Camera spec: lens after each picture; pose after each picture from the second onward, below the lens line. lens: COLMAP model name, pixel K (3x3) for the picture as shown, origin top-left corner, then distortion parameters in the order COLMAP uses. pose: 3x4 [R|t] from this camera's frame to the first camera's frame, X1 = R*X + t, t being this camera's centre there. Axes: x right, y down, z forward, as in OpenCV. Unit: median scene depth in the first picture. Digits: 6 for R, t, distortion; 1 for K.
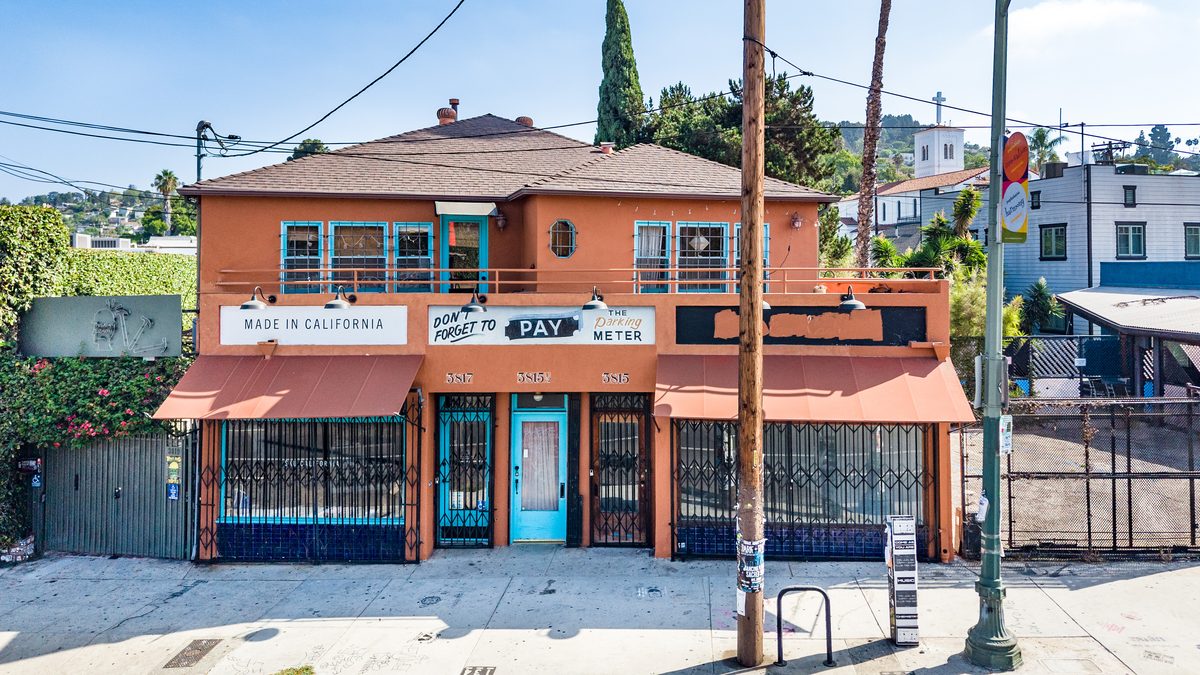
lens RADIAL K [[833.5, 0, 638.9], [0, 833.5, 265.6], [0, 0, 1]] dist [0.023498, -0.003643]
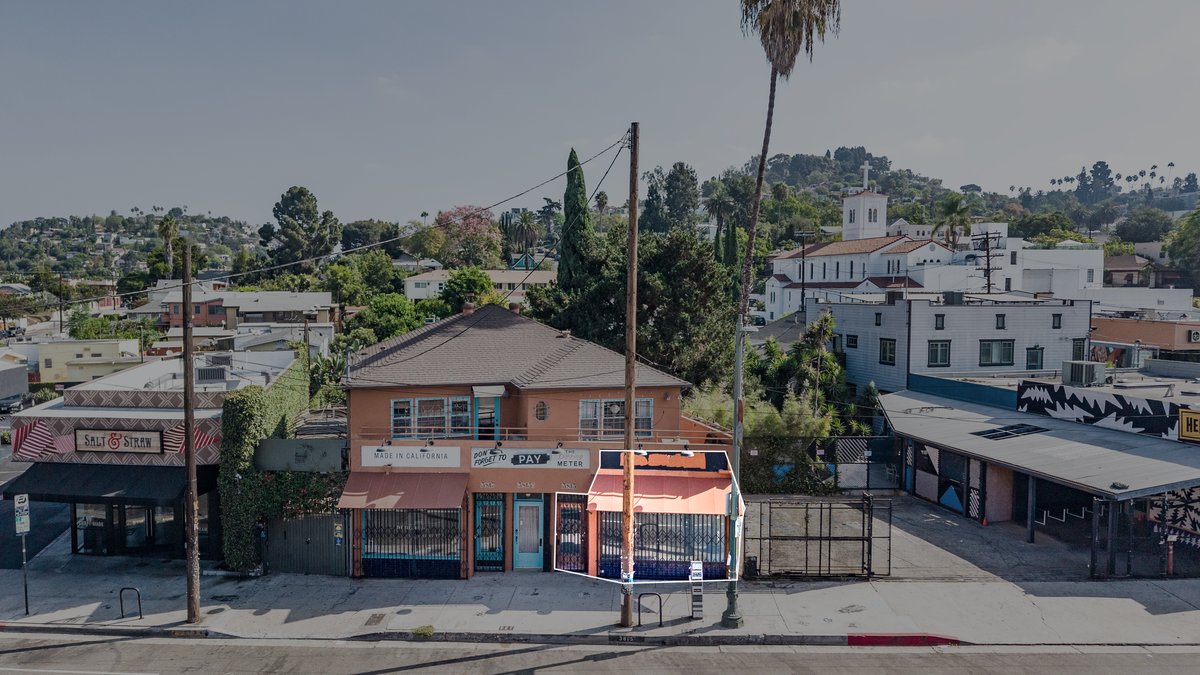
lens RADIAL K [[816.3, 0, 600.0], [0, 816.3, 337.5], [0, 0, 1]] dist [0.030323, -0.002967]
pose [[0.999964, 0.008497, -0.000245, 0.041023], [-0.008462, 0.997736, 0.066721, -0.328324], [0.000811, -0.066716, 0.997772, -0.845670]]
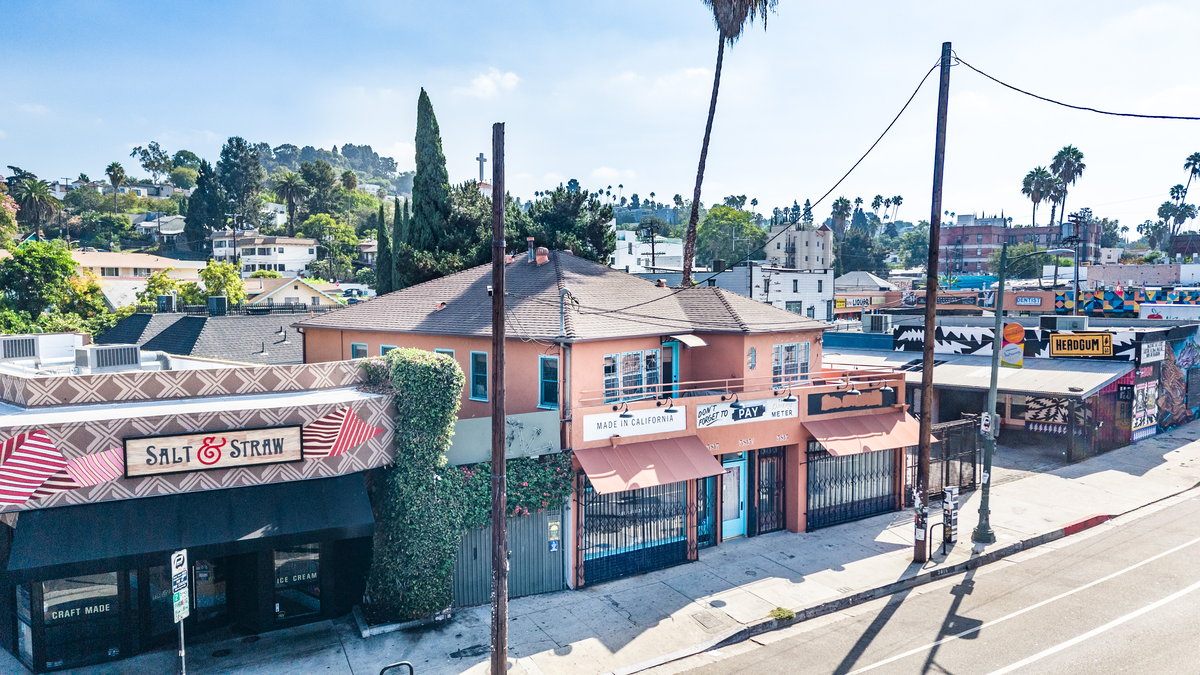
lens RADIAL K [[816.3, 0, 600.0], [0, 816.3, 337.5], [0, 0, 1]] dist [0.030323, -0.002967]
pose [[0.812737, -0.031456, 0.581781, -1.318665], [-0.005033, 0.998125, 0.060998, -0.177391], [-0.582609, -0.052503, 0.811055, -0.169819]]
